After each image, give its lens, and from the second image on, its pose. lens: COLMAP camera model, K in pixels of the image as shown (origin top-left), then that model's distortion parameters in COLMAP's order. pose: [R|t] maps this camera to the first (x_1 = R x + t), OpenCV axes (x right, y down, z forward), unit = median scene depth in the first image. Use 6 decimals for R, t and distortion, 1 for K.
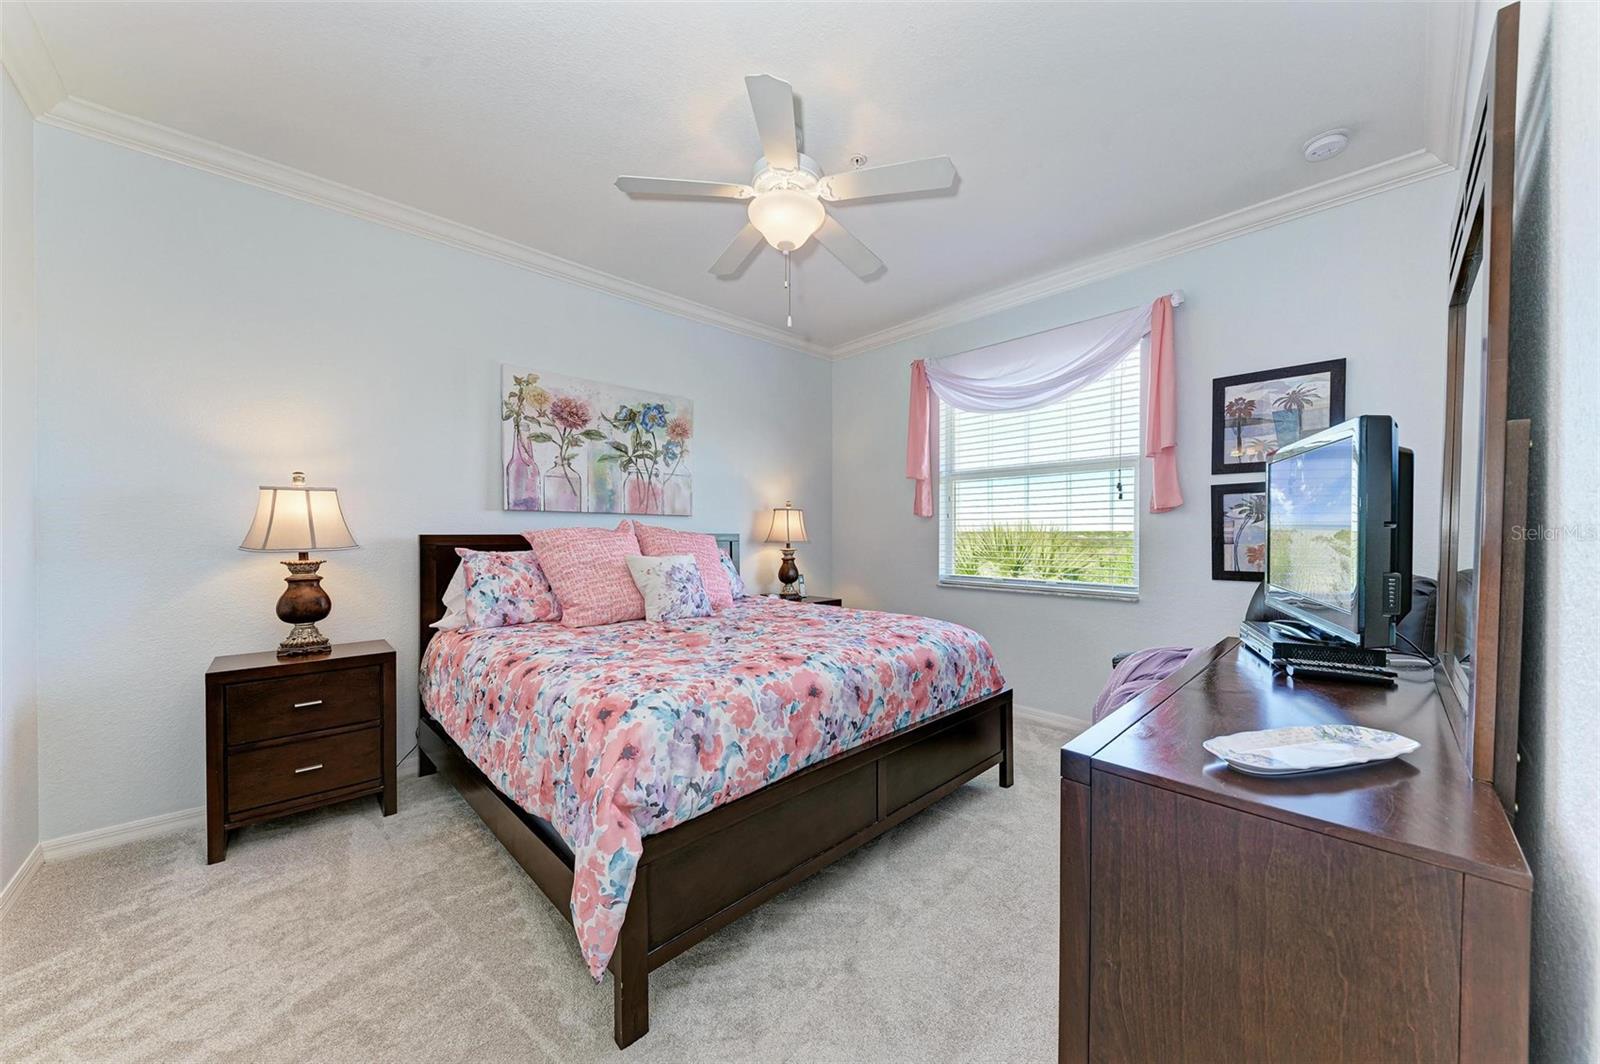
lens RADIAL K [[569.3, 0, 785.4], [0, 569.3, 537.6], [0, 0, 1]] dist [0.003990, -0.000830]
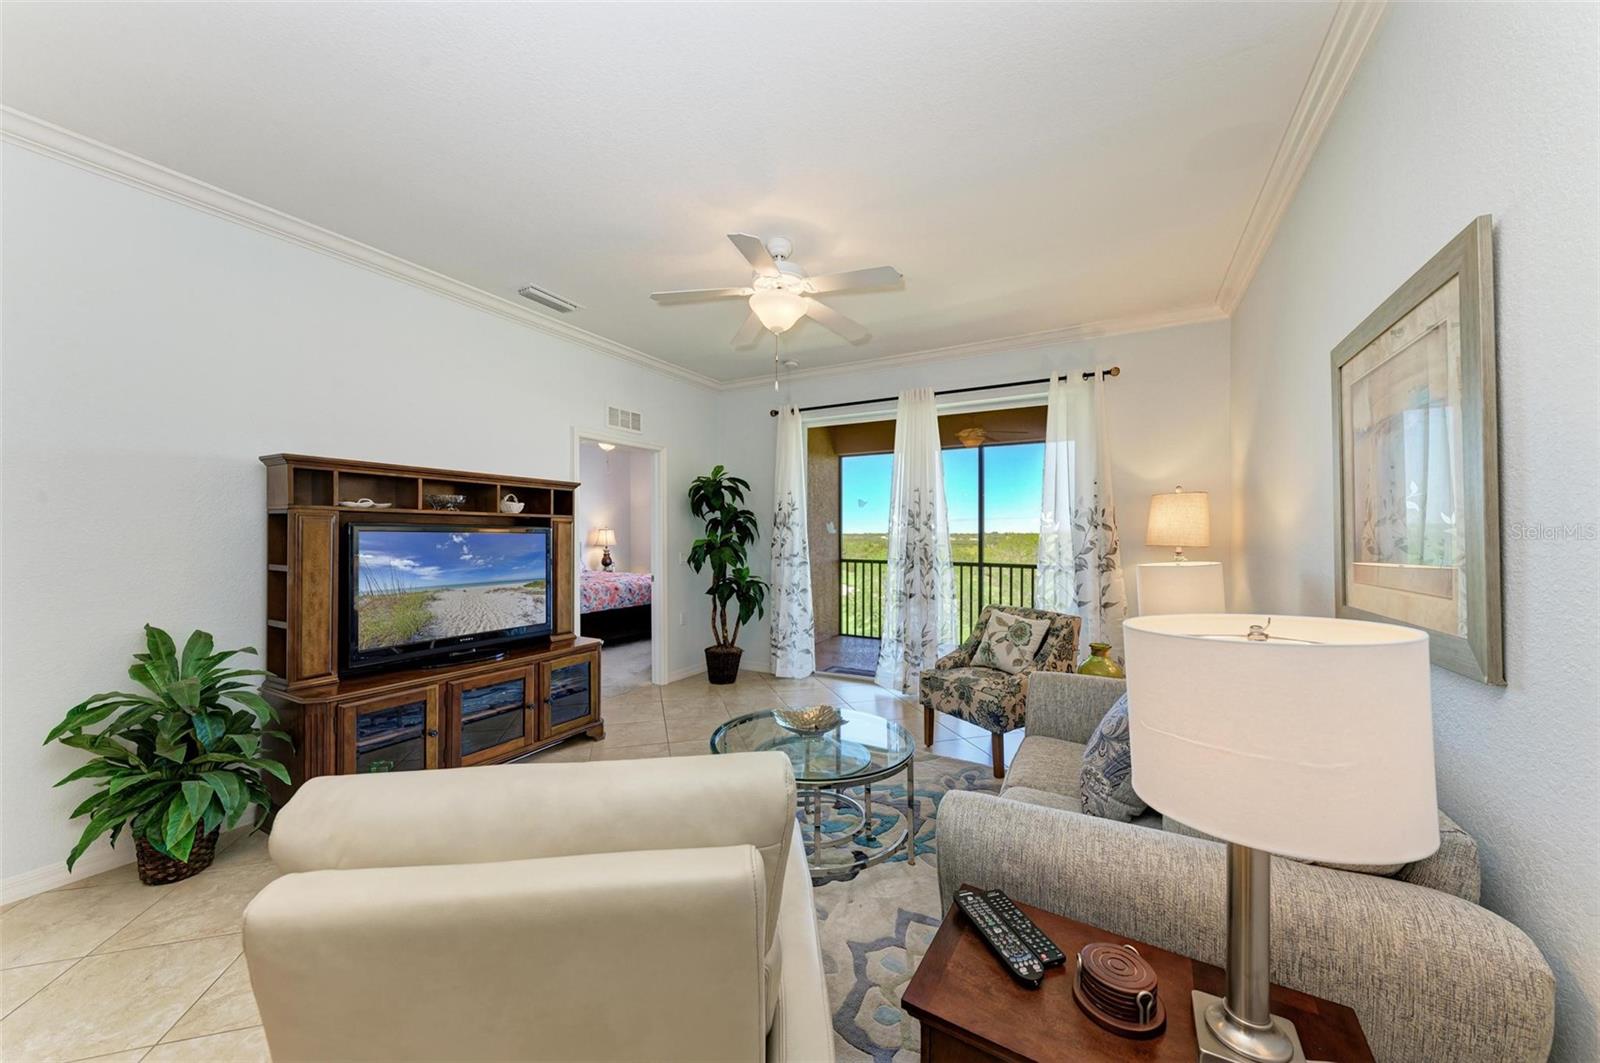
lens RADIAL K [[569.3, 0, 794.0], [0, 569.3, 531.4], [0, 0, 1]] dist [0.003990, -0.000830]
pose [[0.944889, 0.003141, 0.327377, -0.044710], [0.001250, 0.999912, -0.013204, -0.025753], [-0.327389, 0.012886, 0.944802, -1.800812]]
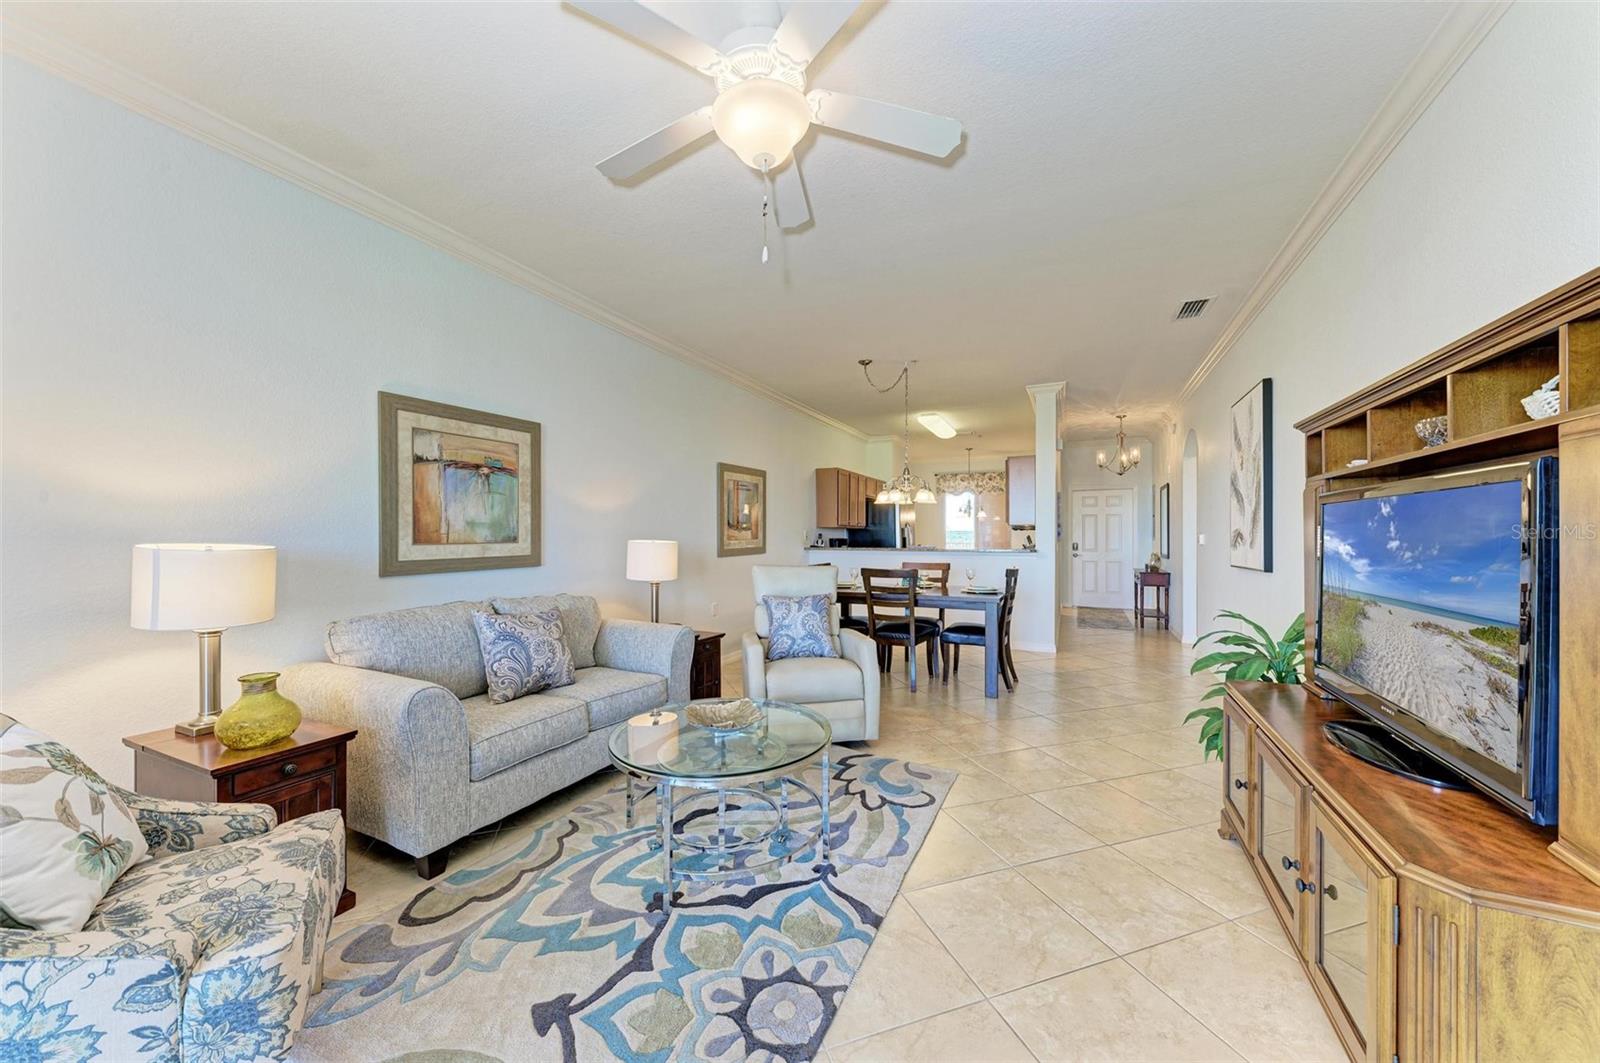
lens RADIAL K [[569.3, 0, 789.7], [0, 569.3, 541.0], [0, 0, 1]] dist [0.003990, -0.000830]
pose [[-0.932130, 0.001790, -0.362119, 0.465733], [-0.003071, 0.999913, 0.012848, -0.000220], [0.362111, 0.013088, -0.932043, -0.219693]]
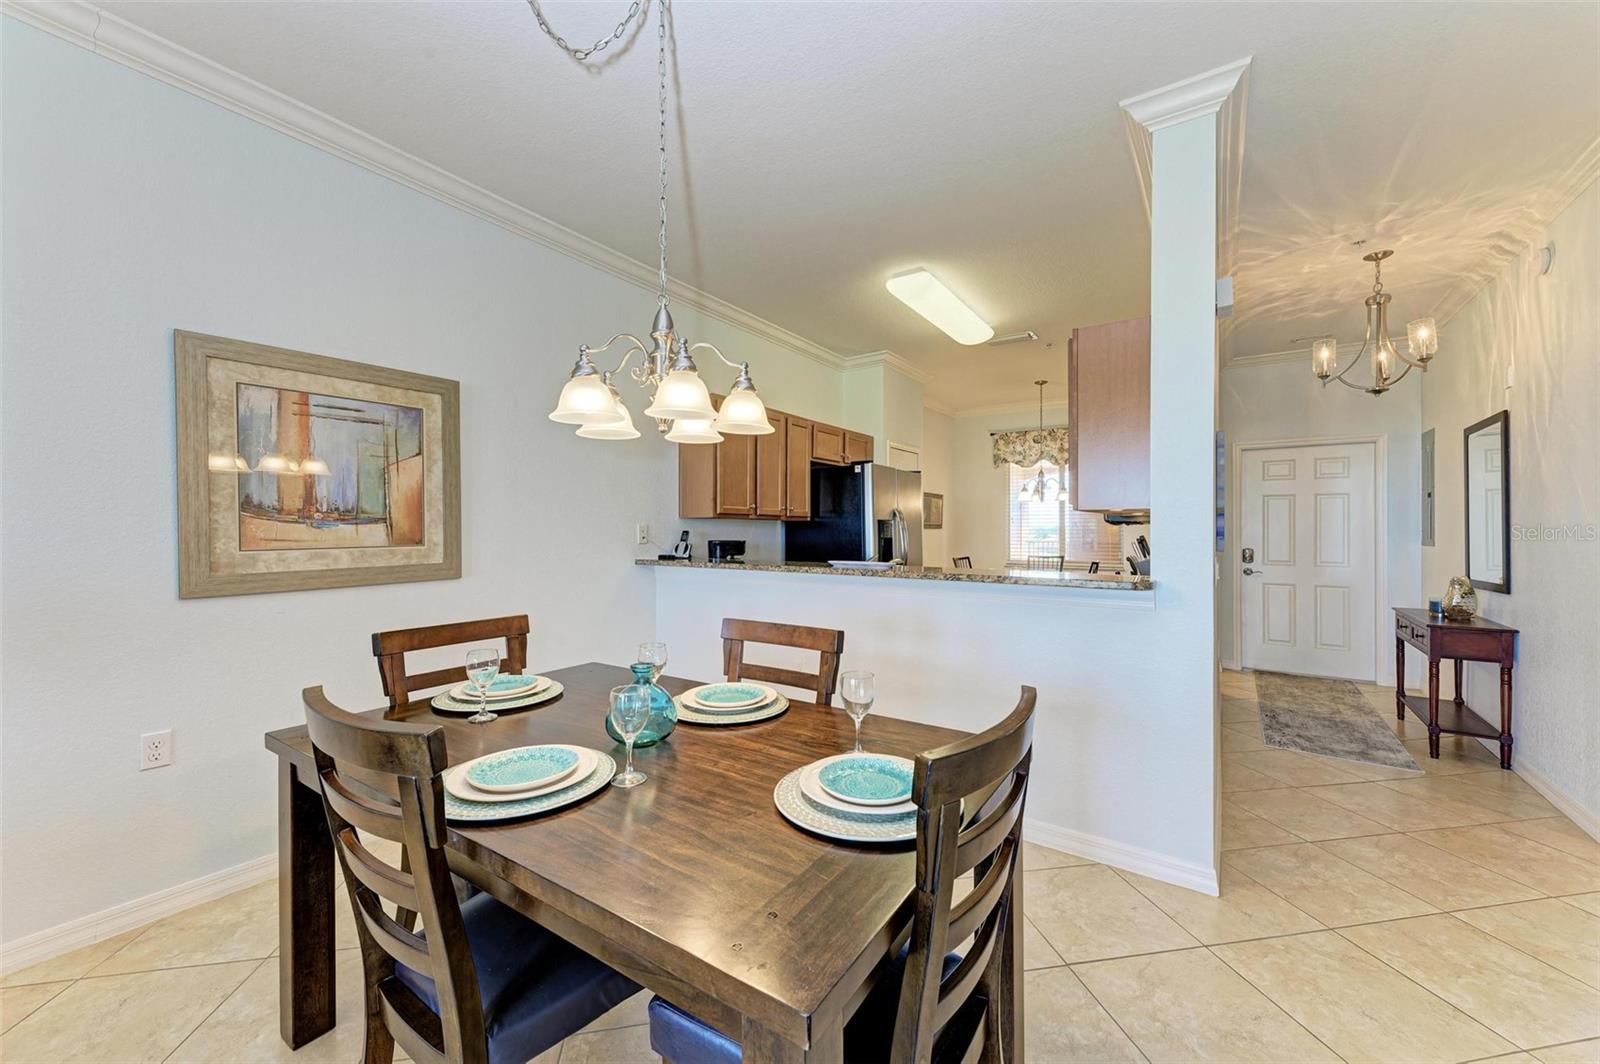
lens RADIAL K [[596.1, 0, 802.5], [0, 596.1, 527.4], [0, 0, 1]] dist [0.006343, -0.000939]
pose [[-0.976186, -0.004882, -0.216880, -0.560001], [-0.004982, 0.999988, -0.000086, -0.009133], [0.216878, 0.000997, -0.976198, -1.219773]]
